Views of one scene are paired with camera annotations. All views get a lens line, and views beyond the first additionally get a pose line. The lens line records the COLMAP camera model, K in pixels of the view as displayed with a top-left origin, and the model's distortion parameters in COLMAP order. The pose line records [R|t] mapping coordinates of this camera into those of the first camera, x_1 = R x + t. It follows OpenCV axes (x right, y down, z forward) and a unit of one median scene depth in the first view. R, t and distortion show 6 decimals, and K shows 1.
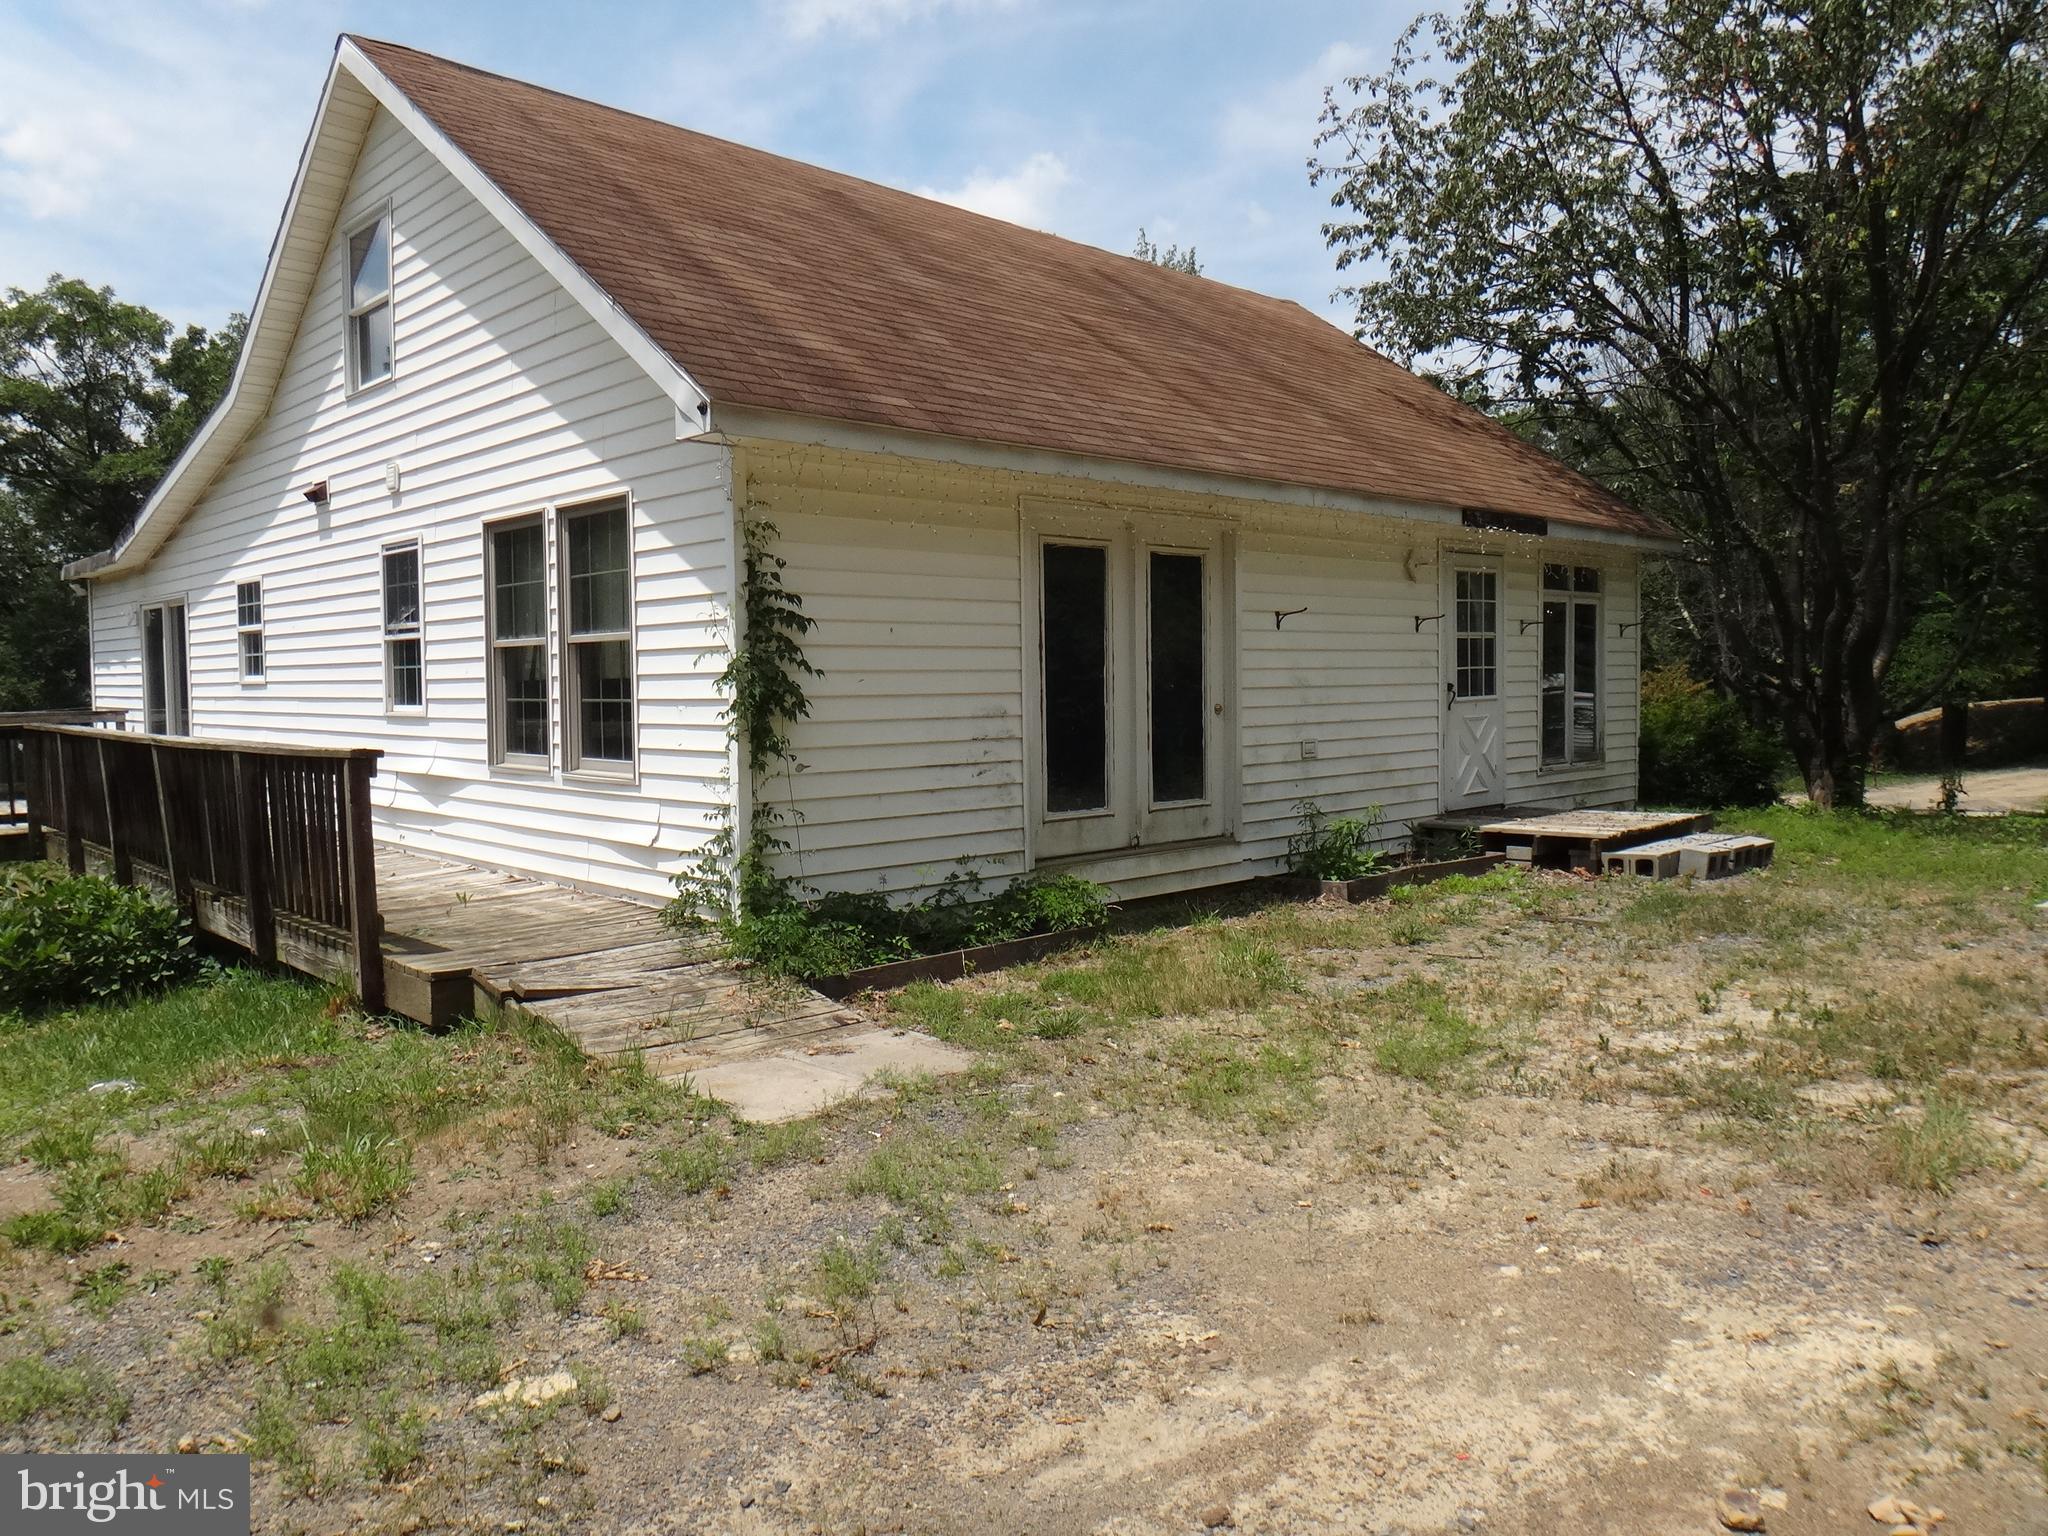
lens RADIAL K [[1409.9, 0, 1024.0], [0, 1409.9, 768.0], [0, 0, 1]] dist [-0.044182, -0.004286]
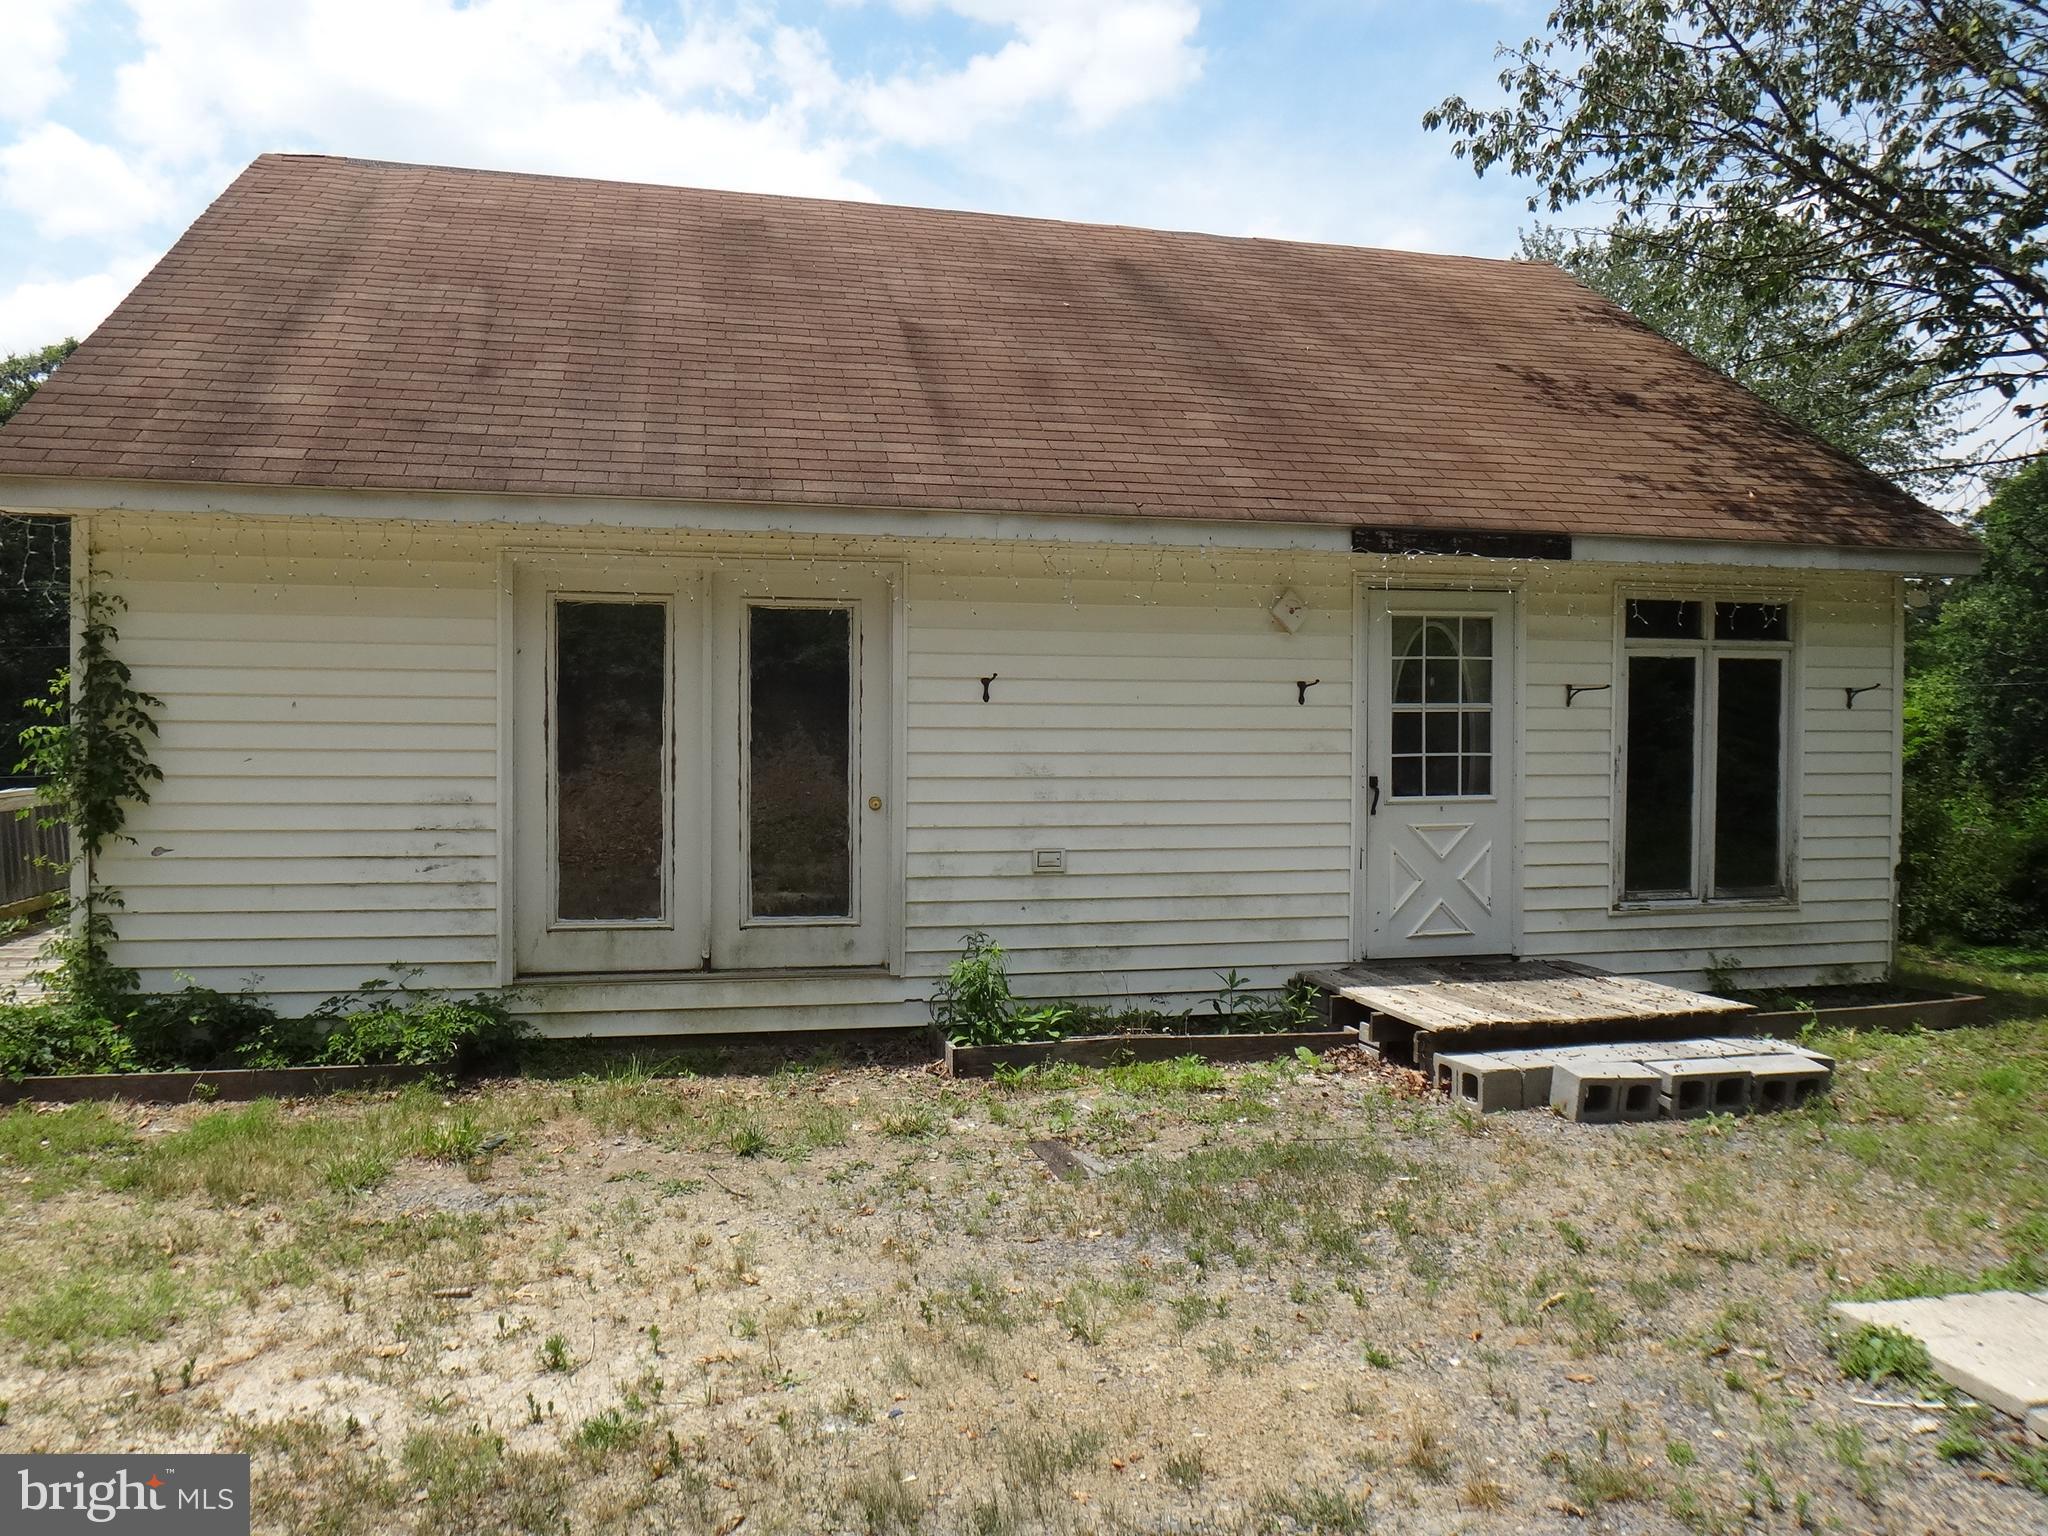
lens RADIAL K [[1409.9, 0, 1024.0], [0, 1409.9, 768.0], [0, 0, 1]] dist [-0.044182, -0.004286]
pose [[0.865005, 0.034460, -0.500578, 0.639663], [-0.050925, 0.998517, -0.019261, -0.053821], [0.499172, 0.042152, 0.865477, 0.387921]]
